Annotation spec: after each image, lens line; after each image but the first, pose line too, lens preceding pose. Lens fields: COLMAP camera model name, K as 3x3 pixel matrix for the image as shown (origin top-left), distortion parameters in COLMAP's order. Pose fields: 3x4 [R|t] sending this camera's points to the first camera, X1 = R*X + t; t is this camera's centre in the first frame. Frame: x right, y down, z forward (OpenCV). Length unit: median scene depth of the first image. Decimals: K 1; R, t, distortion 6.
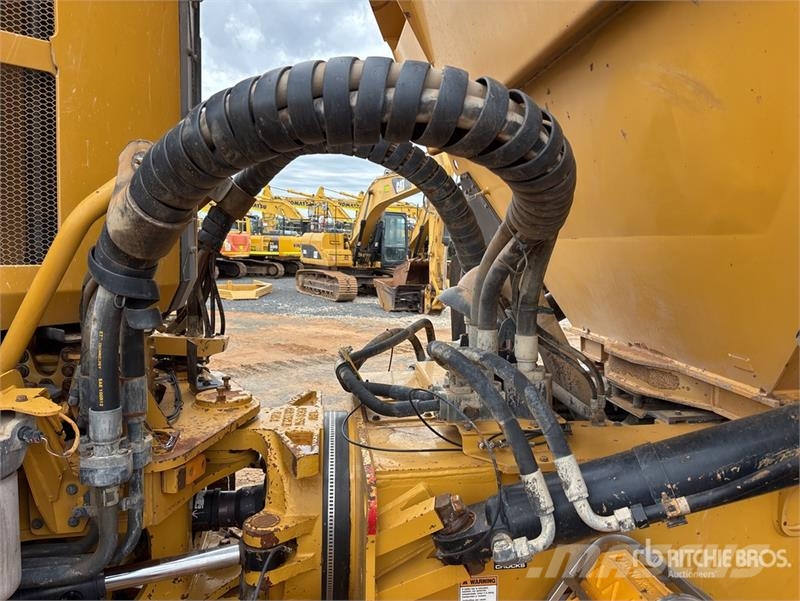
lens RADIAL K [[604.7, 0, 402.8], [0, 604.7, 301.3], [0, 0, 1]] dist [0.049849, -0.060508]
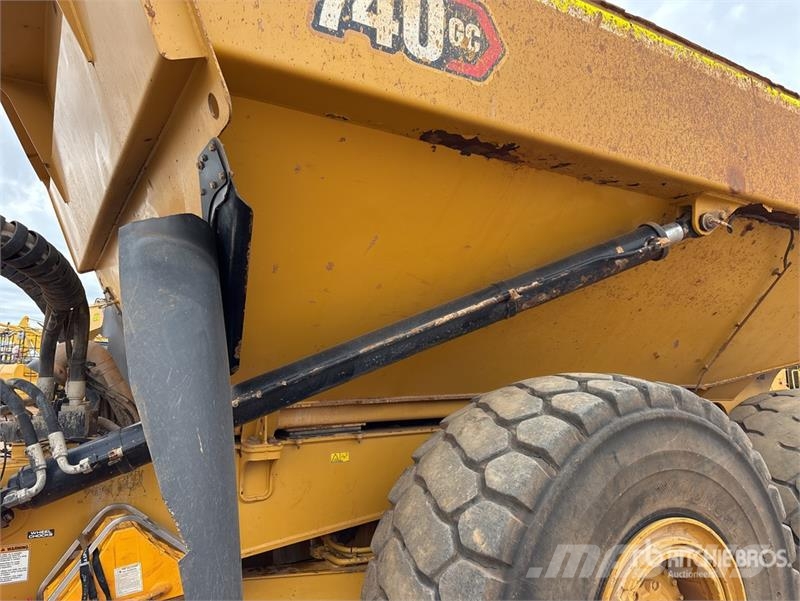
lens RADIAL K [[604.7, 0, 405.8], [0, 604.7, 302.2], [0, 0, 1]] dist [0.049849, -0.060508]
pose [[0.917176, 0.040577, 0.396411, 0.374871], [0.050599, 0.974890, -0.216861, 0.253405], [-0.395257, 0.218958, 0.892093, -0.760615]]
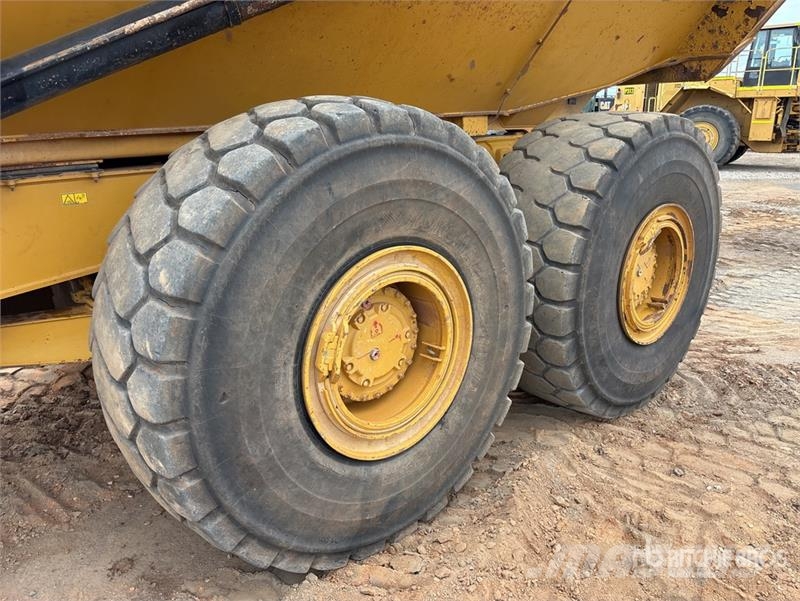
lens RADIAL K [[604.7, 0, 394.9], [0, 604.7, 303.5], [0, 0, 1]] dist [0.049849, -0.060508]
pose [[0.835441, -0.184921, 0.517534, 0.768659], [0.080087, 0.972603, 0.218241, 0.287695], [-0.543713, -0.140880, 0.827363, -0.809848]]
